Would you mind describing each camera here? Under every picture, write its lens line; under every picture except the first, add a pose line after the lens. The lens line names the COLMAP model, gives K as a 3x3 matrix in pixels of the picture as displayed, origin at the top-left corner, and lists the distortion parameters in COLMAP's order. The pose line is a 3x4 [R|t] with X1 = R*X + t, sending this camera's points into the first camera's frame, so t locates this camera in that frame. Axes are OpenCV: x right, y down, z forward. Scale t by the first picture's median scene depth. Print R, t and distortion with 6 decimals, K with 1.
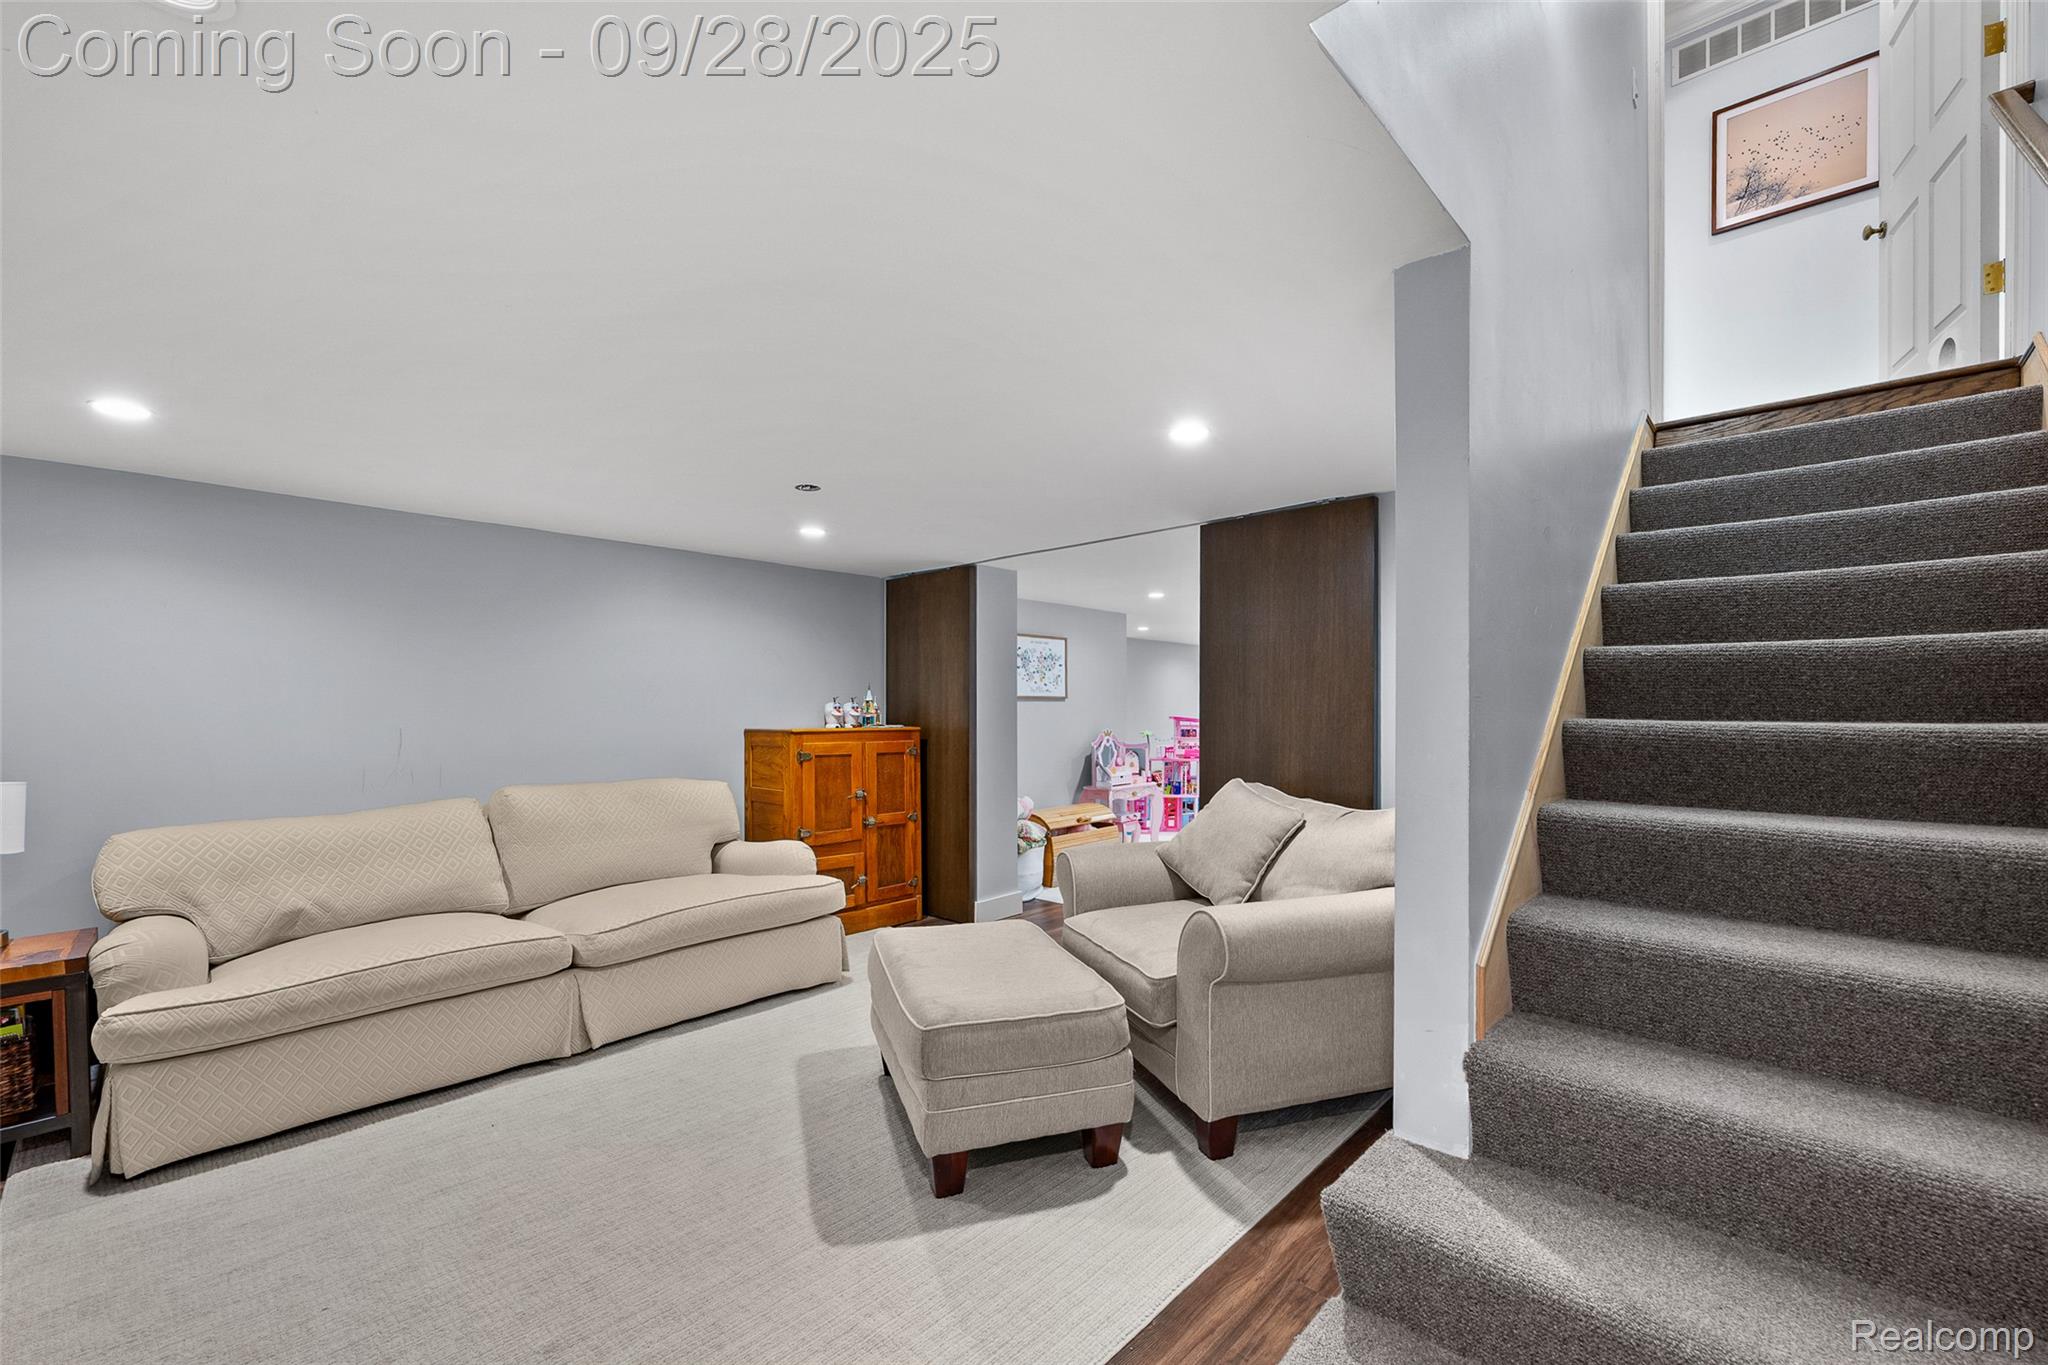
lens RADIAL K [[829.6, 0, 1025.6], [0, 829.6, 732.0], [0, 0, 1]] dist [0.000201, -0.000160]
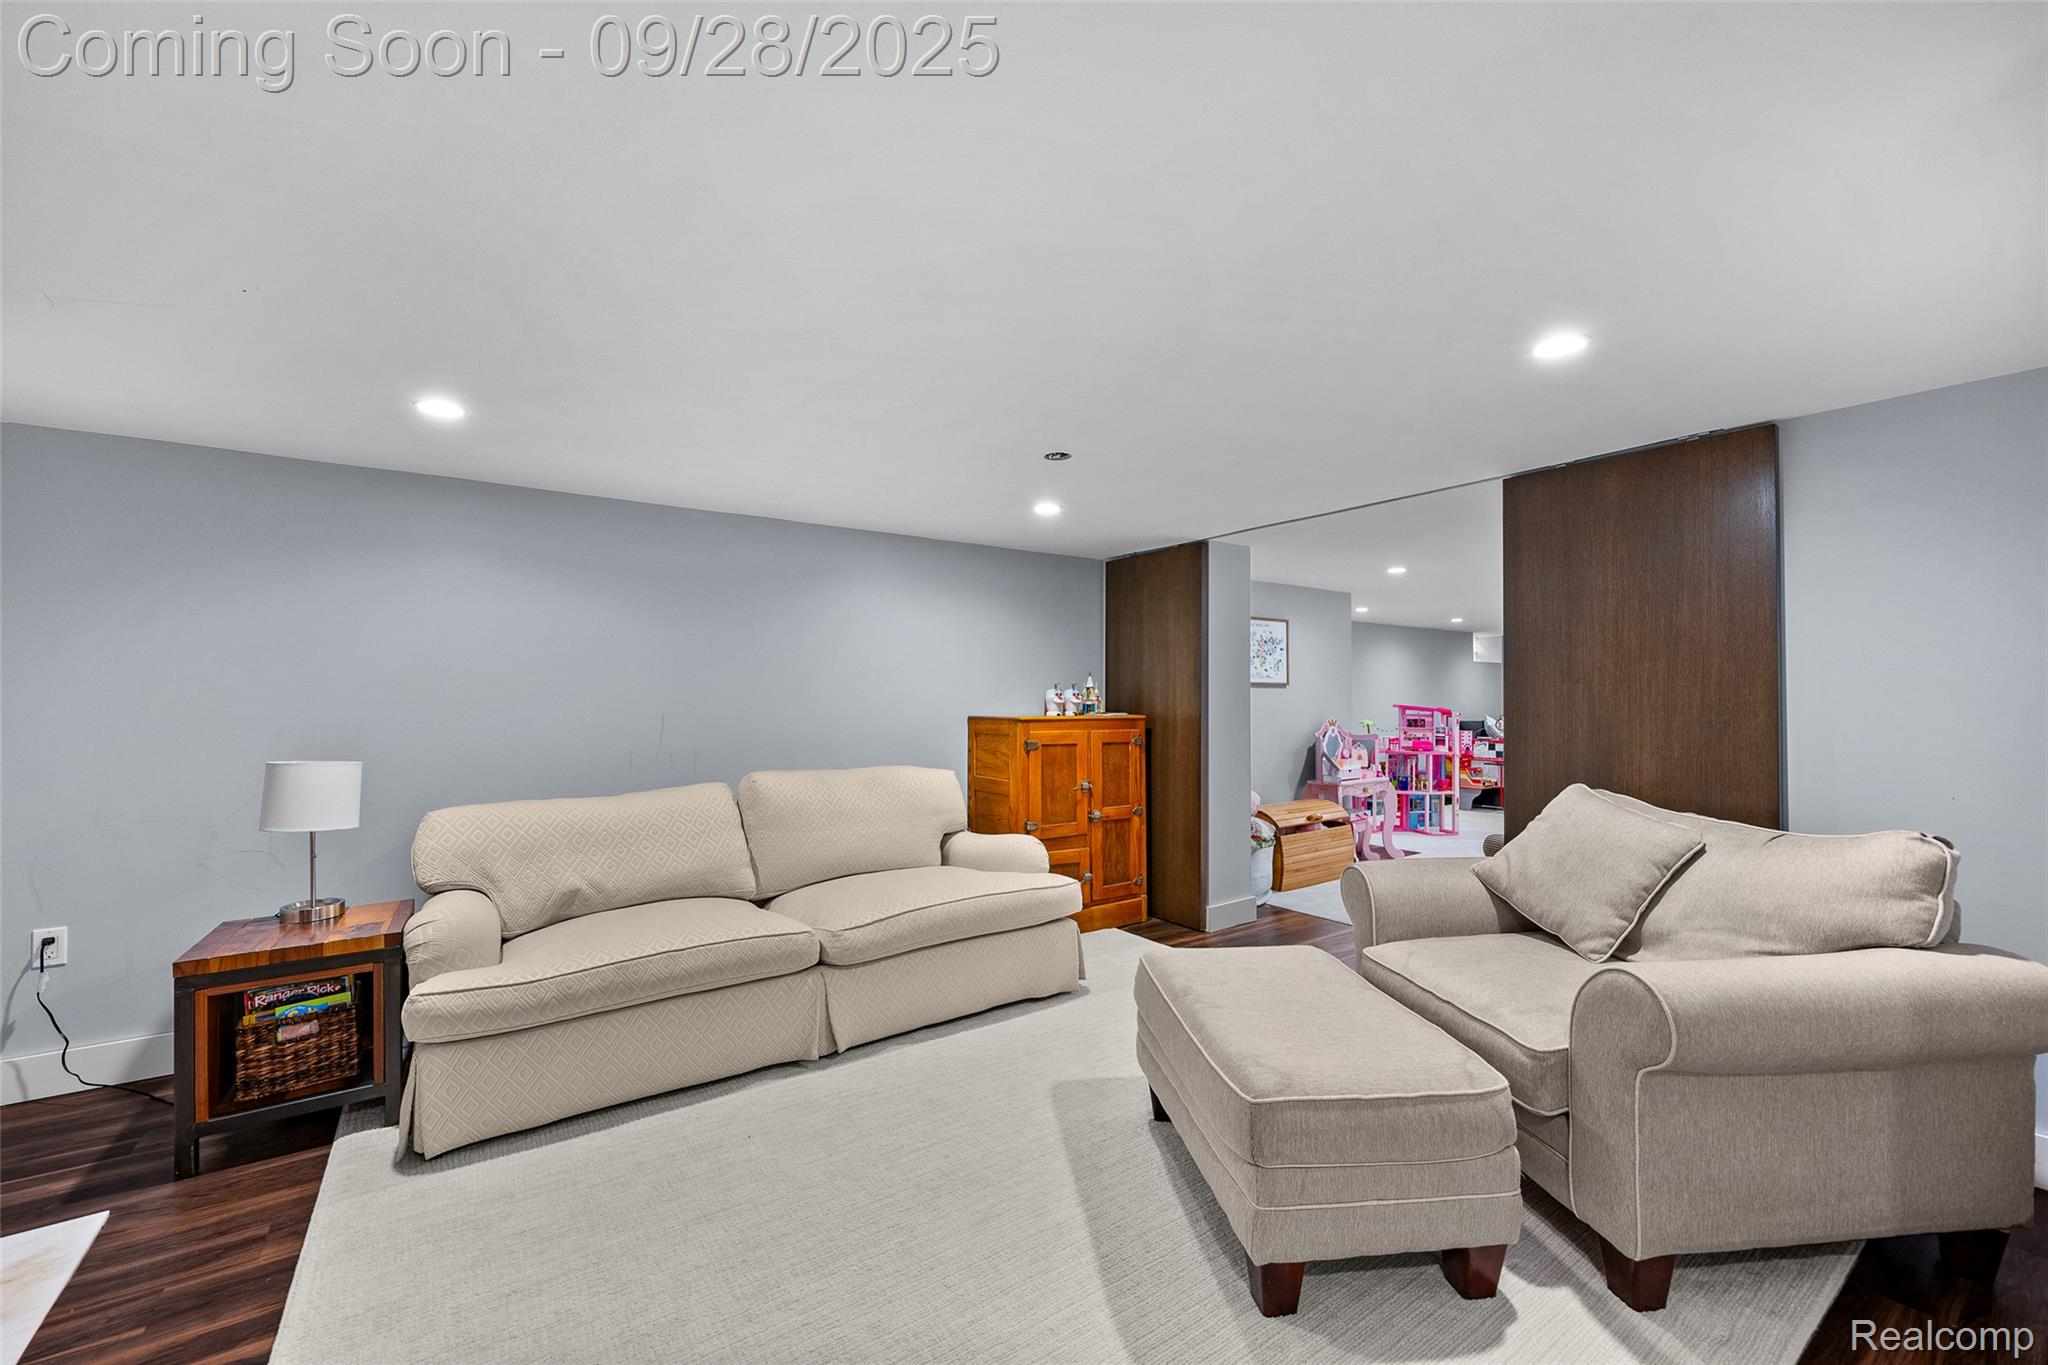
lens RADIAL K [[800.8, 0, 1016.3], [0, 800.8, 702.5], [0, 0, 1]] dist [0.000605, 0.000024]
pose [[0.976664, 0.004482, -0.214726, -0.118462], [-0.008590, 0.999797, -0.018201, -0.004531], [0.214601, 0.019621, 0.976505, 0.129151]]
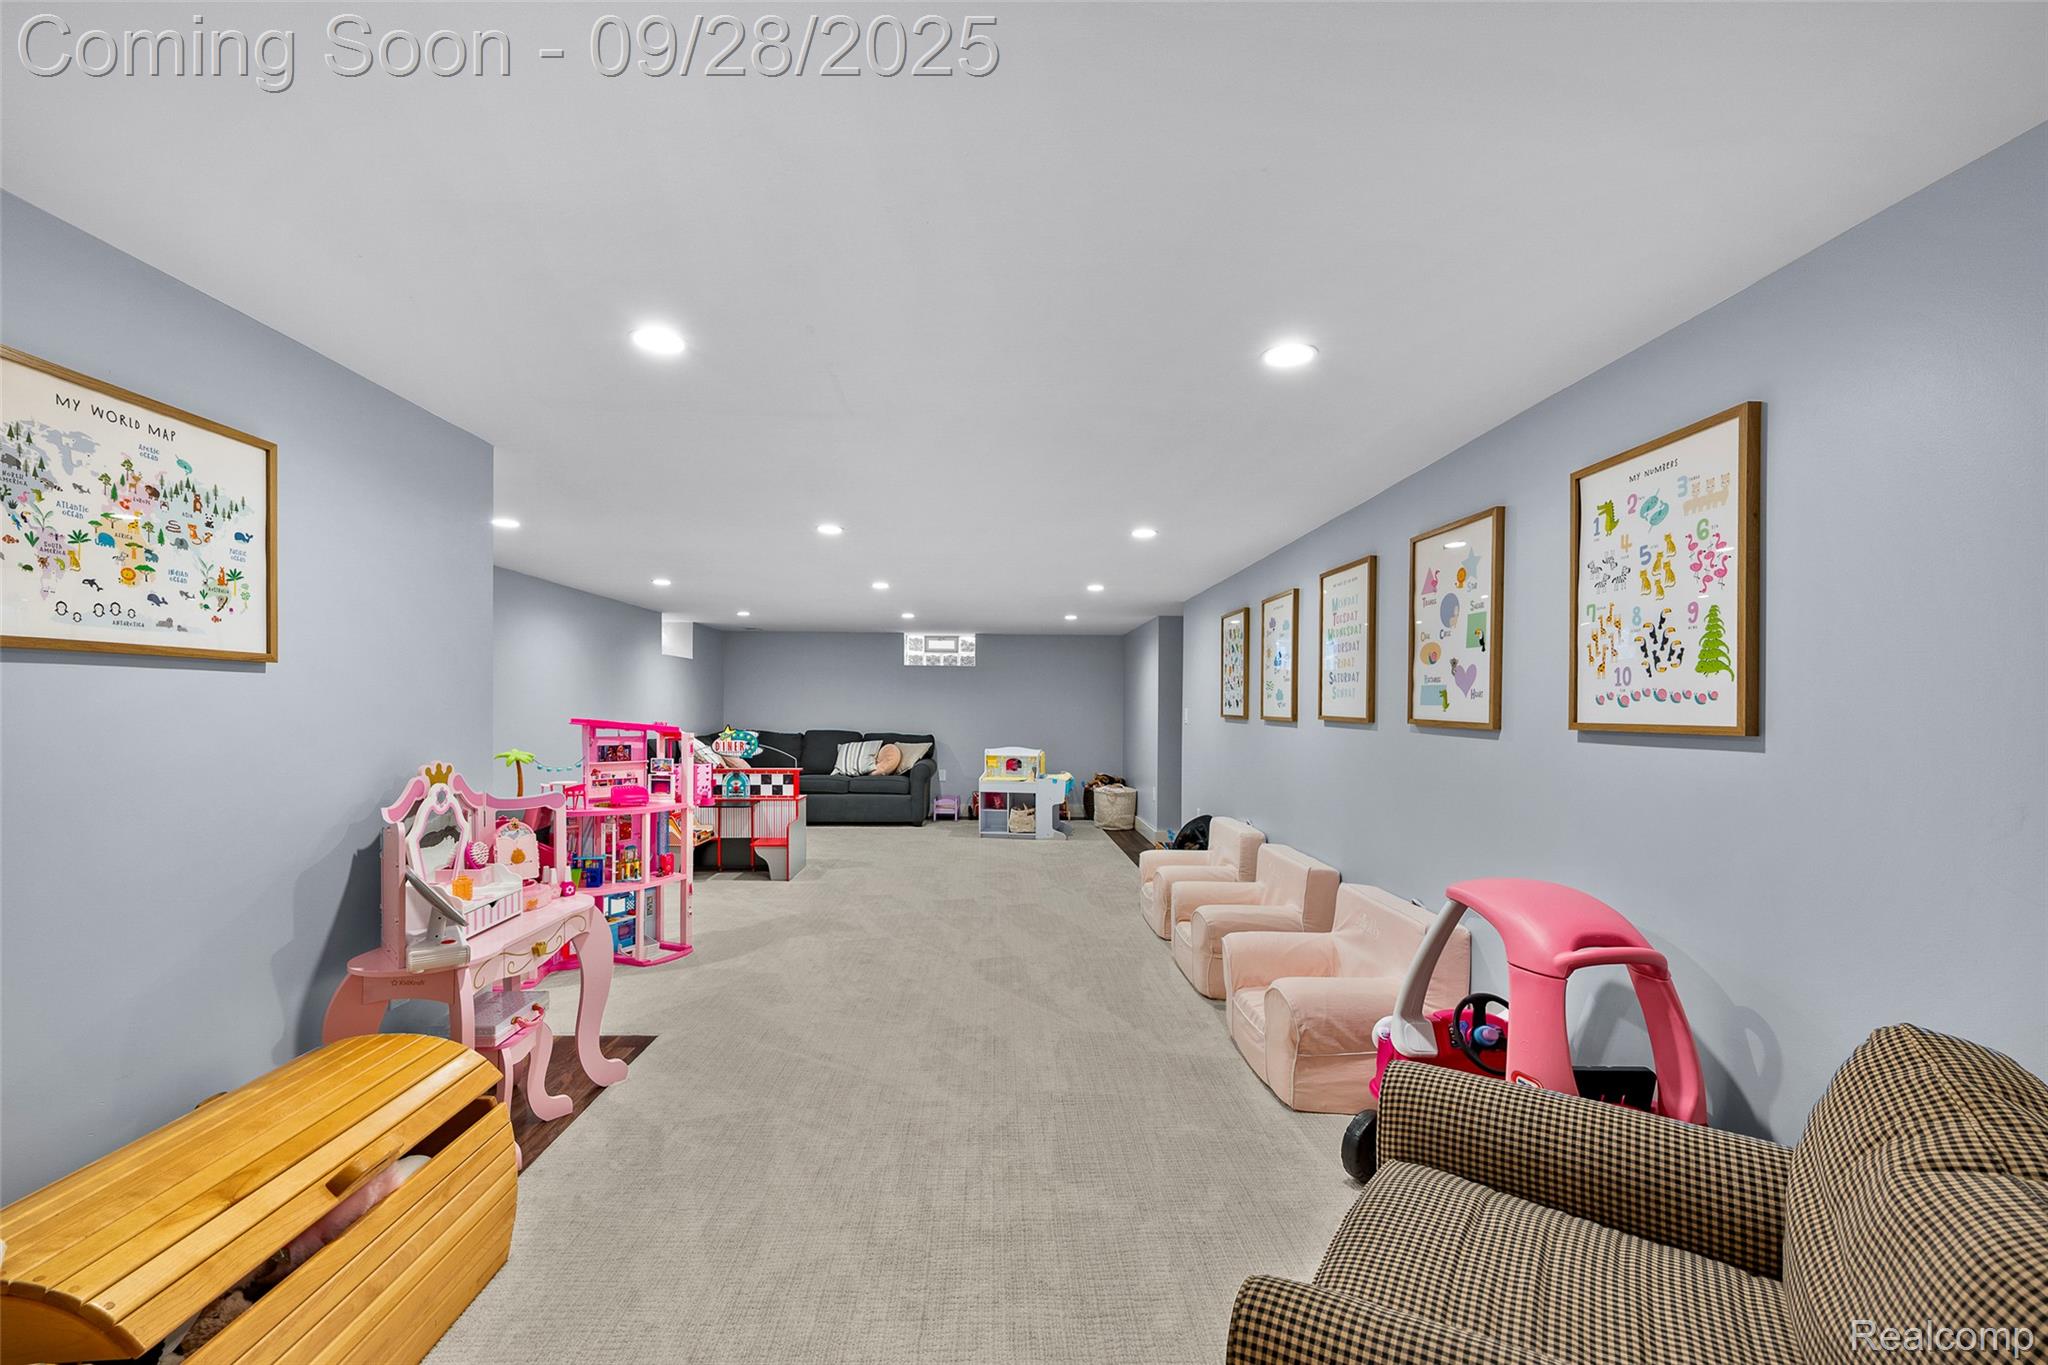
lens RADIAL K [[800.8, 0, 1016.3], [0, 800.8, 702.5], [0, 0, 1]] dist [0.000605, 0.000024]
pose [[0.701724, 0.010993, 0.712364, 0.071956], [0.011136, 0.999590, -0.026395, -0.036258], [-0.712362, 0.026455, 0.701313, 1.363138]]
